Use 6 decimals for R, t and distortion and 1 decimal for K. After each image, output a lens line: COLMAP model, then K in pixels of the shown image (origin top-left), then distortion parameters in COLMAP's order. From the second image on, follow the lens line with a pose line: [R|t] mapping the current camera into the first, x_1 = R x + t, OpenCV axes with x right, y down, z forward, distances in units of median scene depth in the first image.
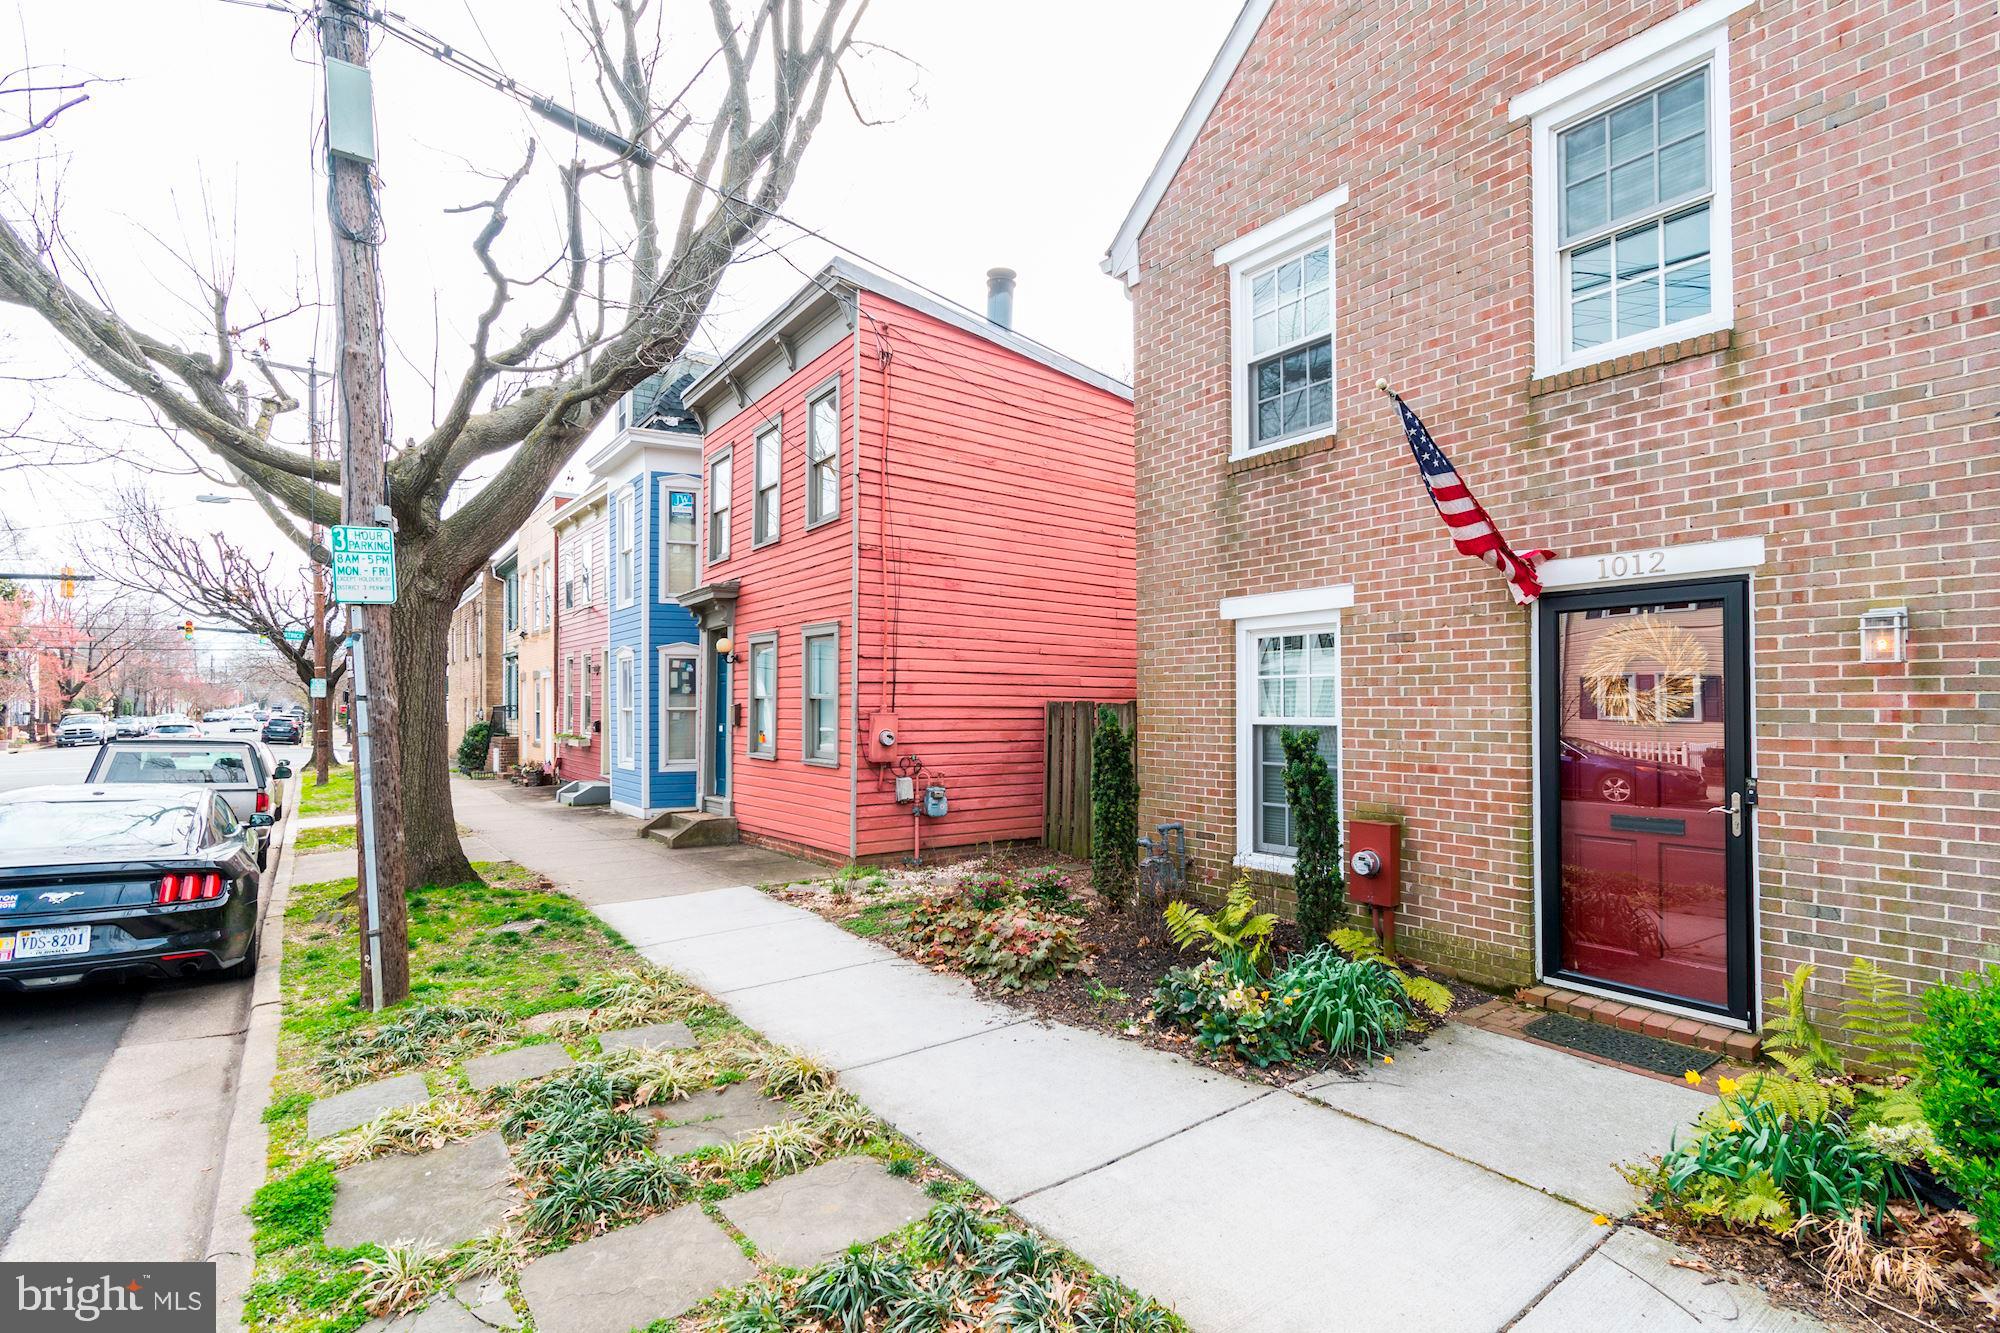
lens RADIAL K [[935.3, 0, 993.4], [0, 935.3, 683.5], [0, 0, 1]] dist [0.002340, 0.000091]
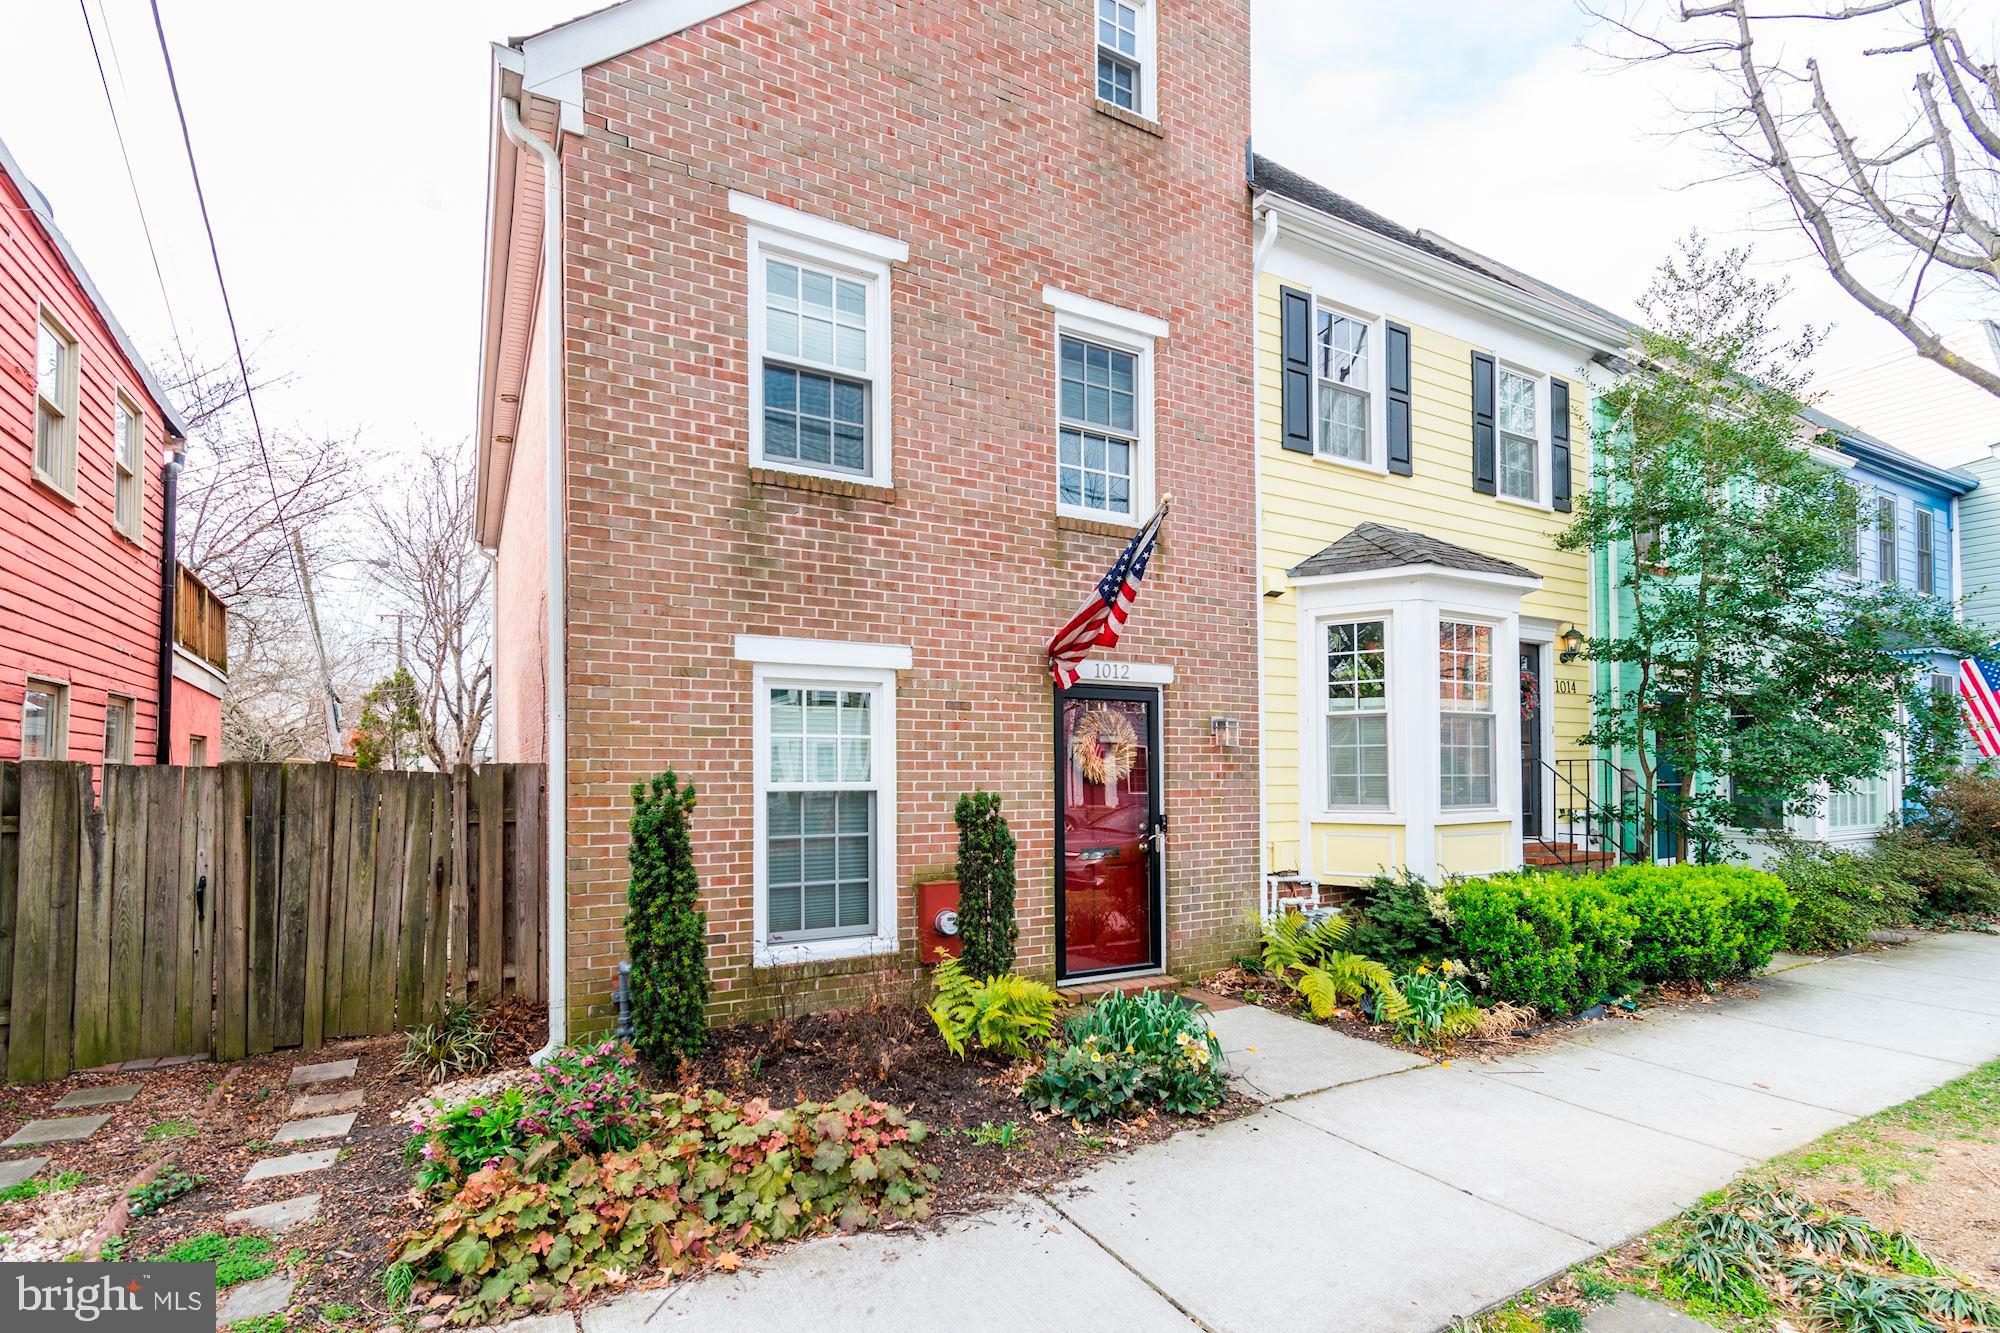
lens RADIAL K [[891.2, 0, 992.2], [0, 891.2, 750.1], [0, 0, 1]] dist [0.001166, 0.000115]
pose [[0.133397, 0.029591, 0.990621, -0.570600], [-0.021125, 0.999412, -0.027009, 0.028670], [-0.990838, -0.017324, 0.133943, 0.831272]]
